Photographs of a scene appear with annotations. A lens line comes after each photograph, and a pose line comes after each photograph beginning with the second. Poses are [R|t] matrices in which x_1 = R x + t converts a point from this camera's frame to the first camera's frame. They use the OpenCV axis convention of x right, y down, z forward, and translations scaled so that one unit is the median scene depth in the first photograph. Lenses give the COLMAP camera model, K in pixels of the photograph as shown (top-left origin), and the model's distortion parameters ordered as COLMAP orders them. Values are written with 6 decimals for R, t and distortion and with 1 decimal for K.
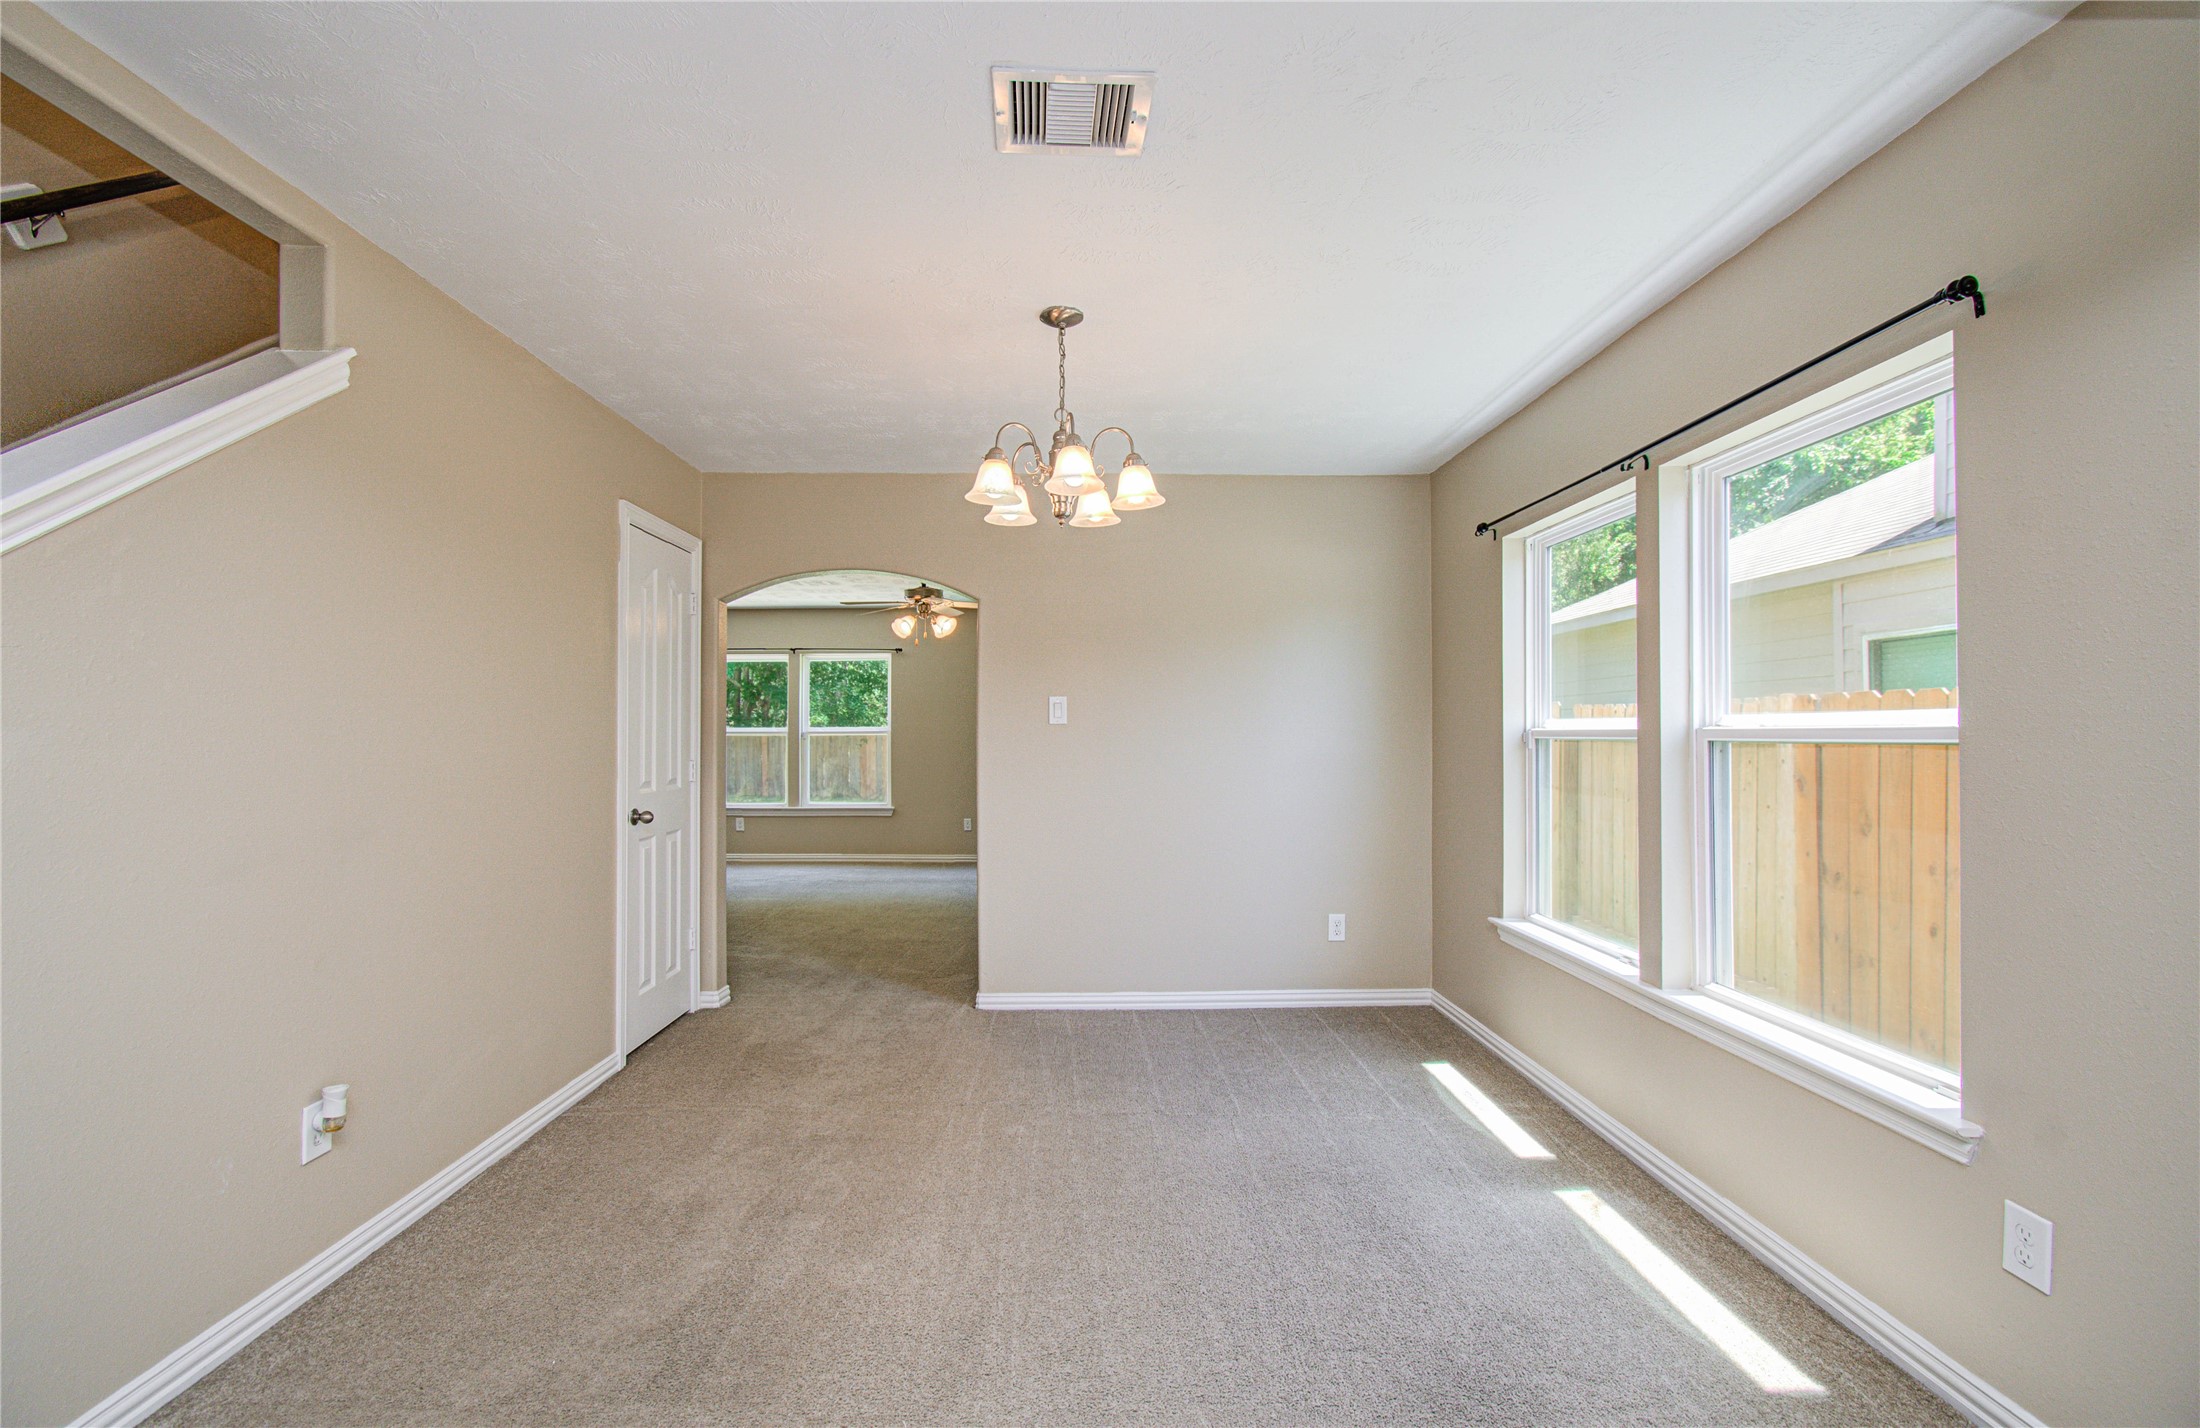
lens RADIAL K [[942.9, 0, 1108.2], [0, 942.9, 714.3], [0, 0, 1]] dist [-0.000268, 0.000375]
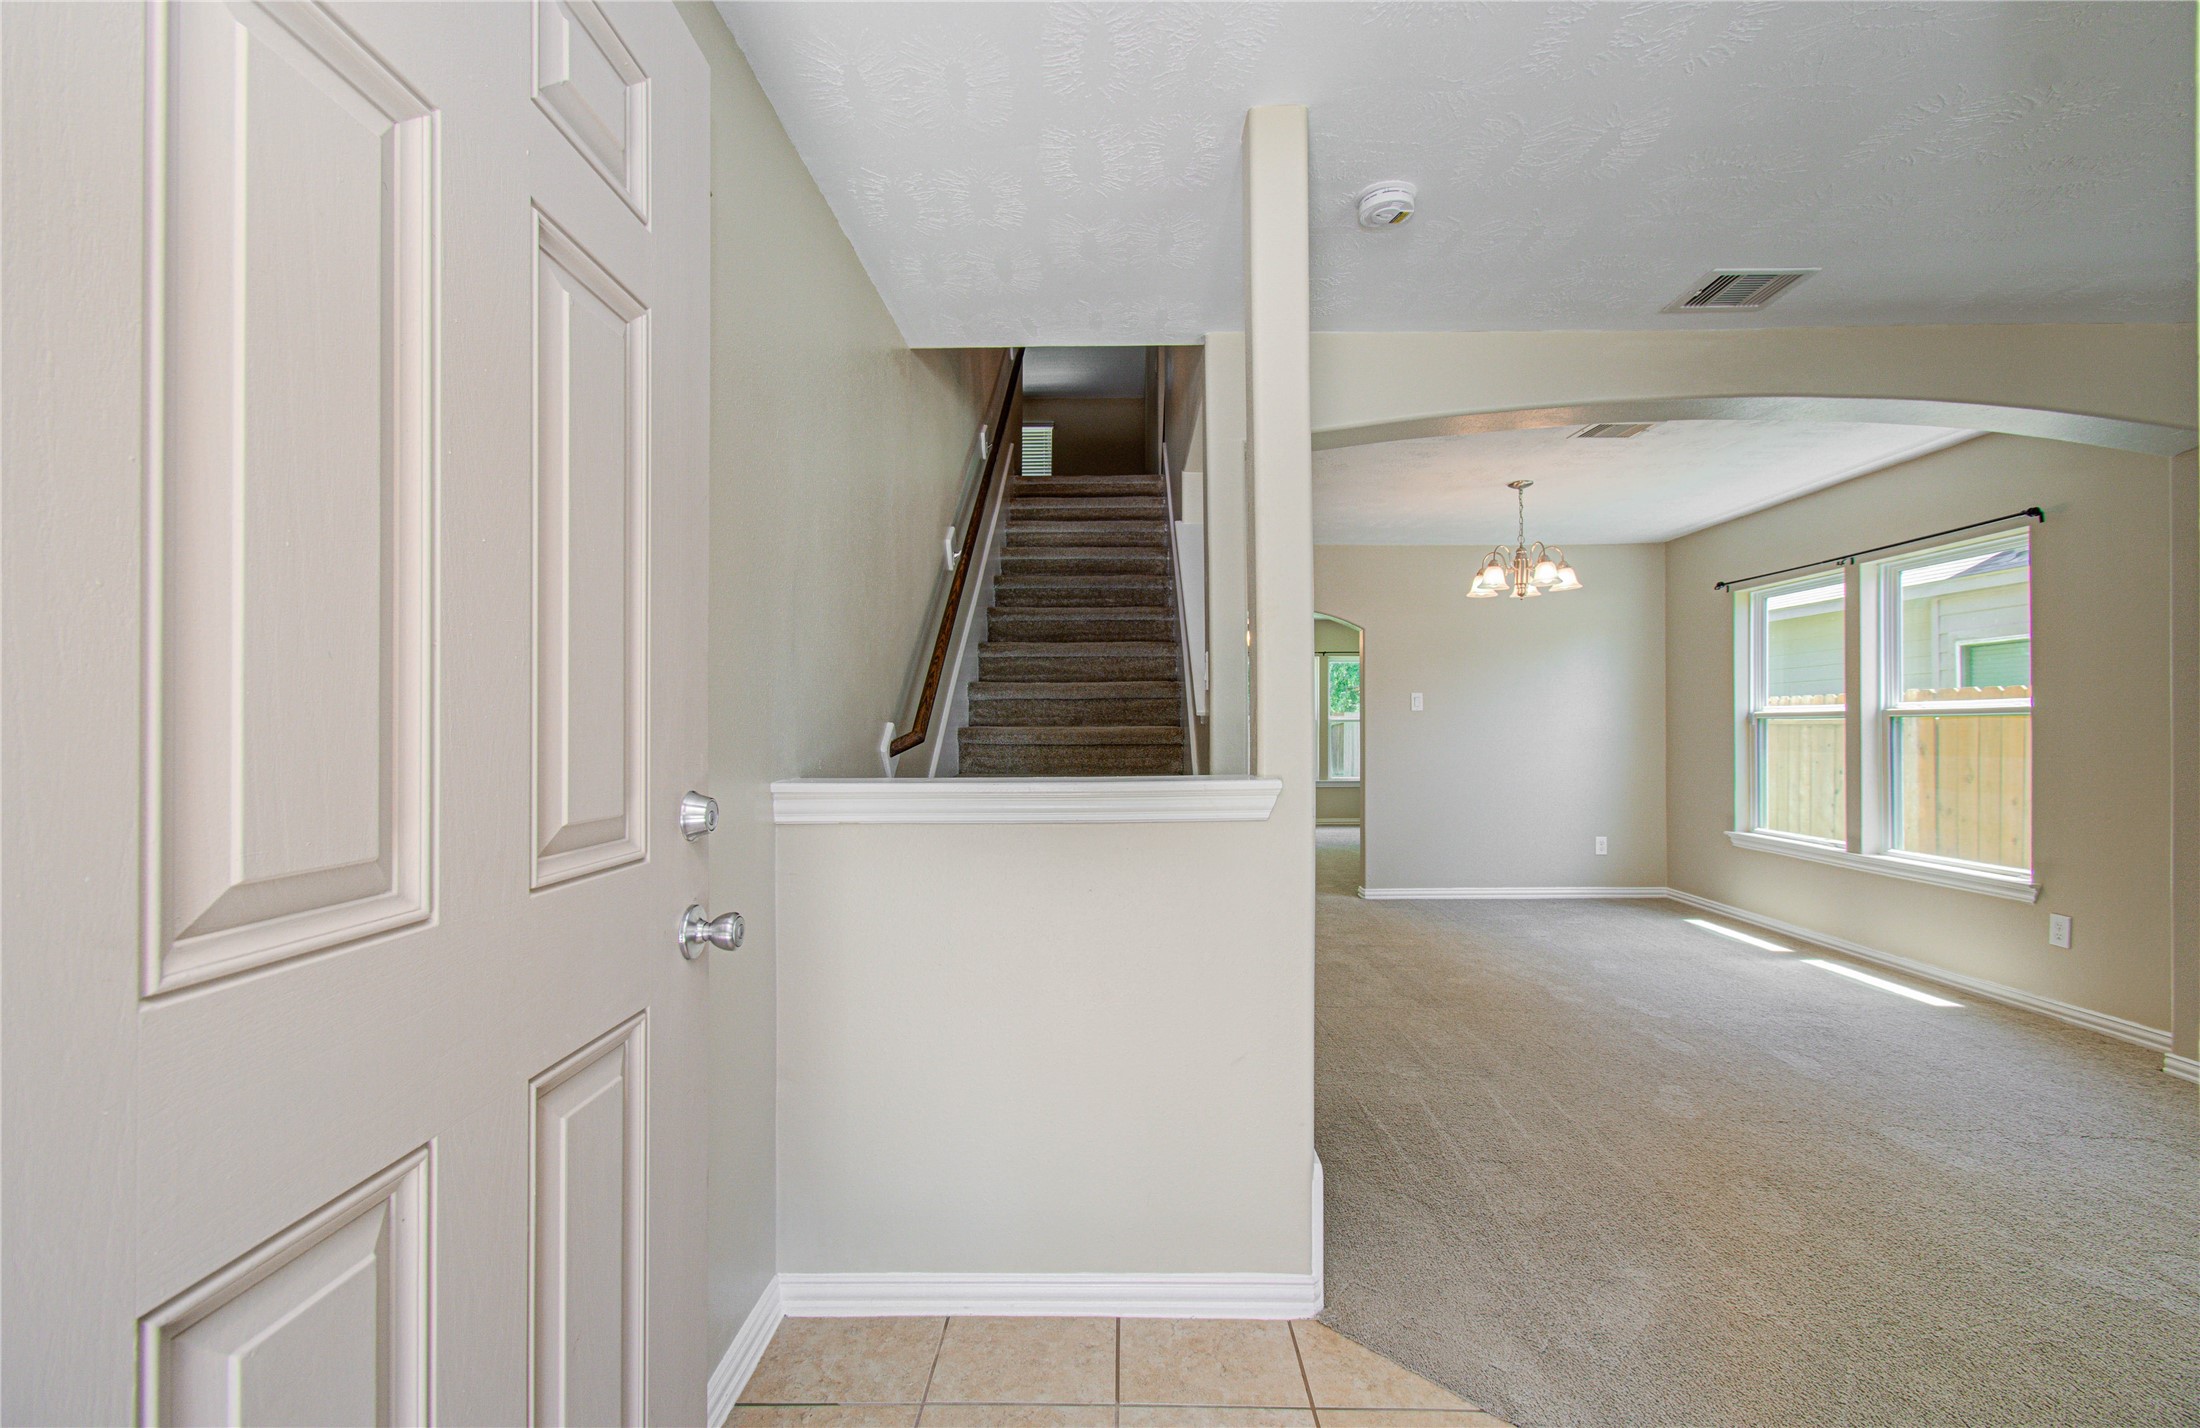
lens RADIAL K [[927.8, 0, 1100.0], [0, 927.8, 714.0], [0, 0, 1]] dist [0.001312, -0.009689]
pose [[0.998275, -0.001983, -0.058669, -0.553143], [0.002423, 0.999970, 0.007422, 0.004257], [0.058653, -0.007552, 0.998250, -0.614287]]
